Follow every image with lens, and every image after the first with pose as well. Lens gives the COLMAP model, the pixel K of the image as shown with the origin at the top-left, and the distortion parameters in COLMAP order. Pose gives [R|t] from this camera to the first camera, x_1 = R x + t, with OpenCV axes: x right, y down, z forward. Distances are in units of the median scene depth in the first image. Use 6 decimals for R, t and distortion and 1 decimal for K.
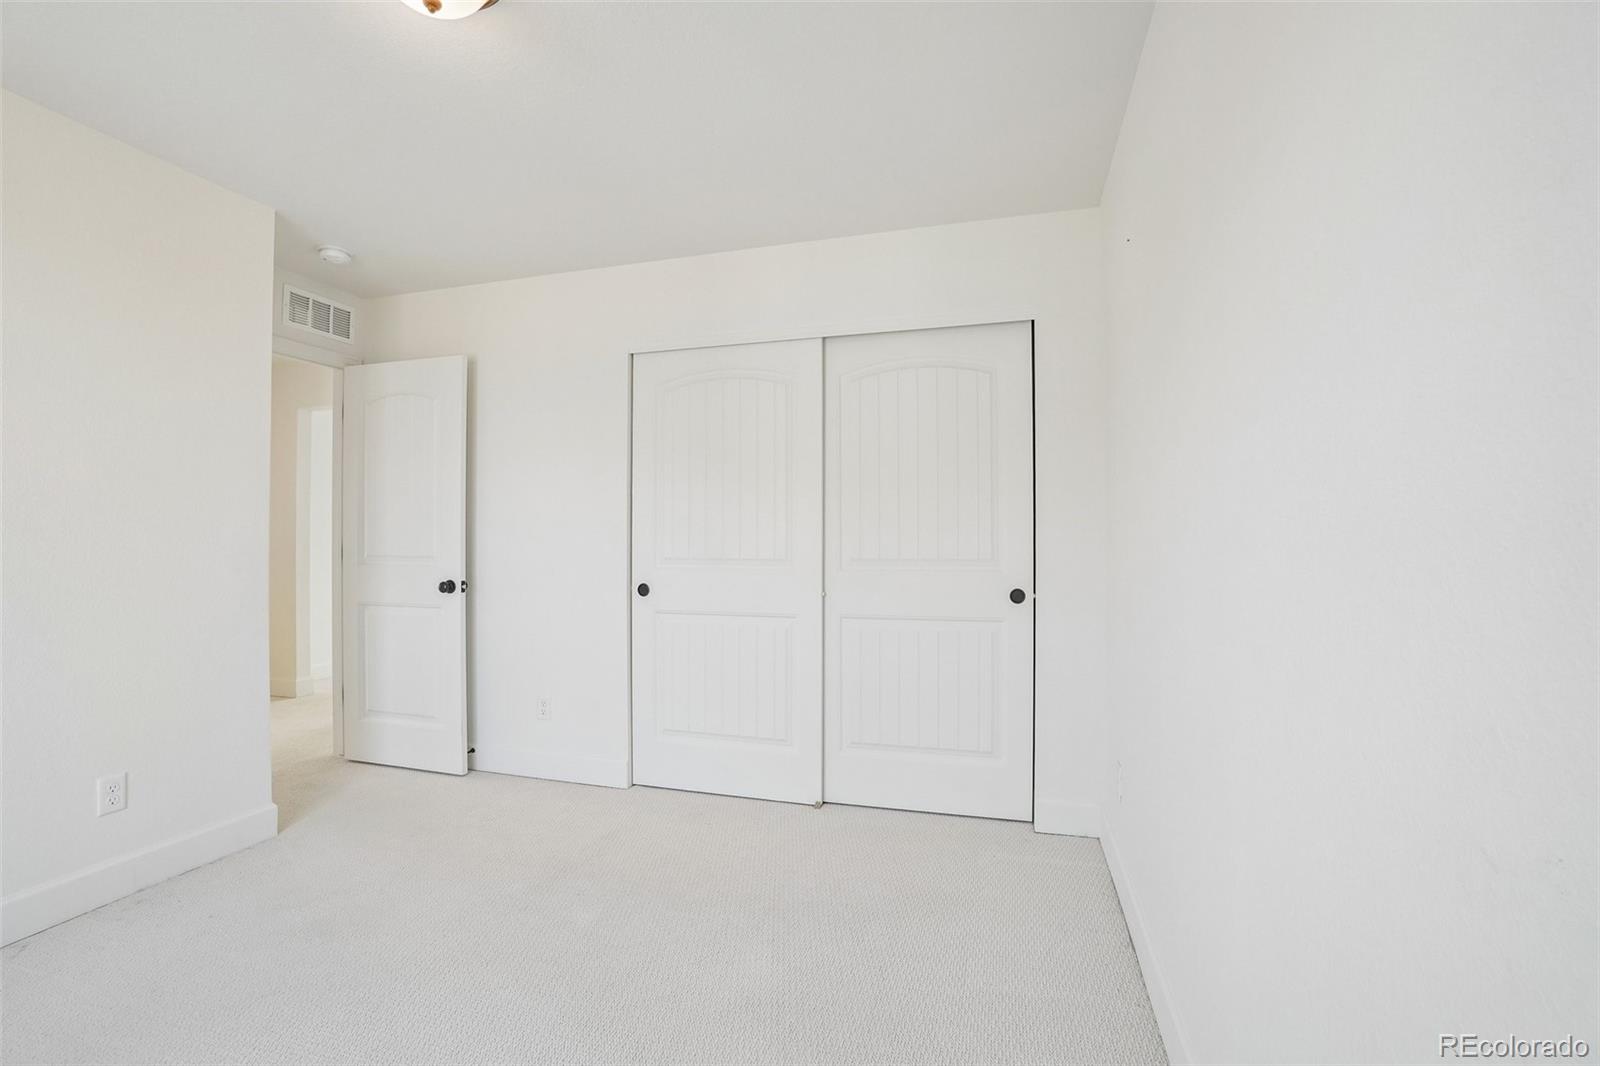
lens RADIAL K [[716.8, 0, 792.0], [0, 716.8, 543.6], [0, 0, 1]] dist [-0.021545, 0.002085]
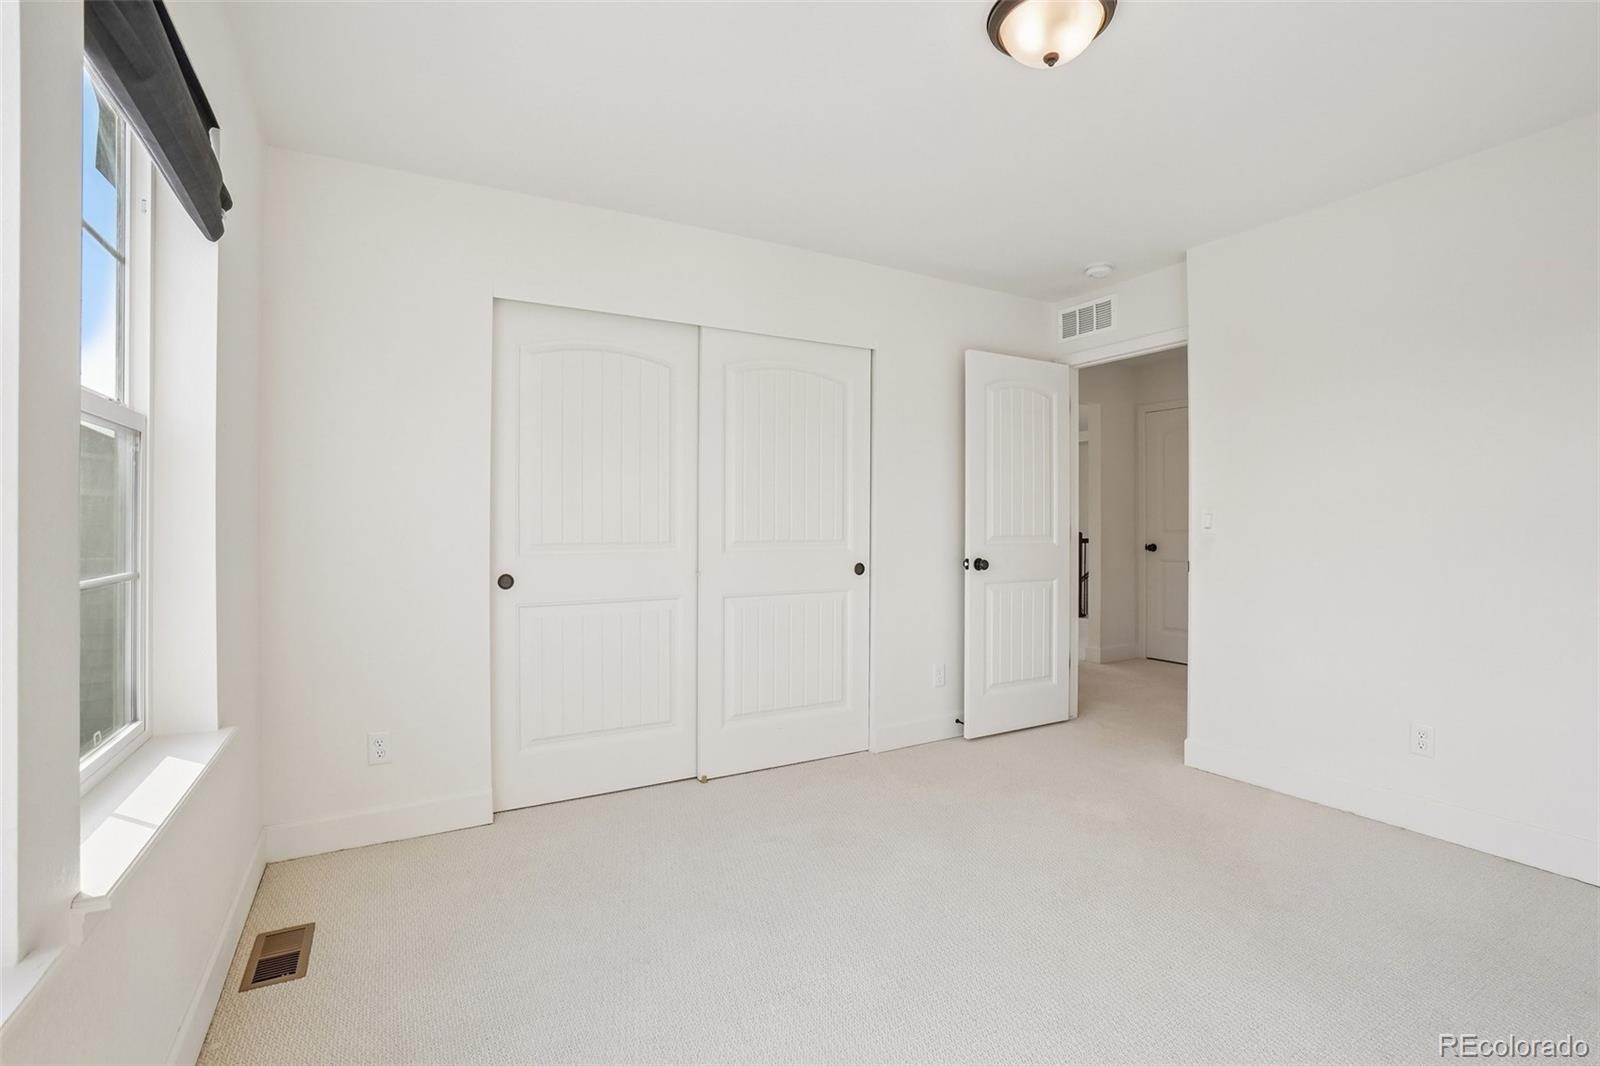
lens RADIAL K [[716.8, 0, 789.8], [0, 716.8, 525.1], [0, 0, 1]] dist [-0.021545, 0.002085]
pose [[0.726690, 0.001694, 0.686963, -0.585622], [0.000154, 0.999997, -0.002629, 0.000590], [-0.686965, 0.002016, 0.726688, 0.172359]]
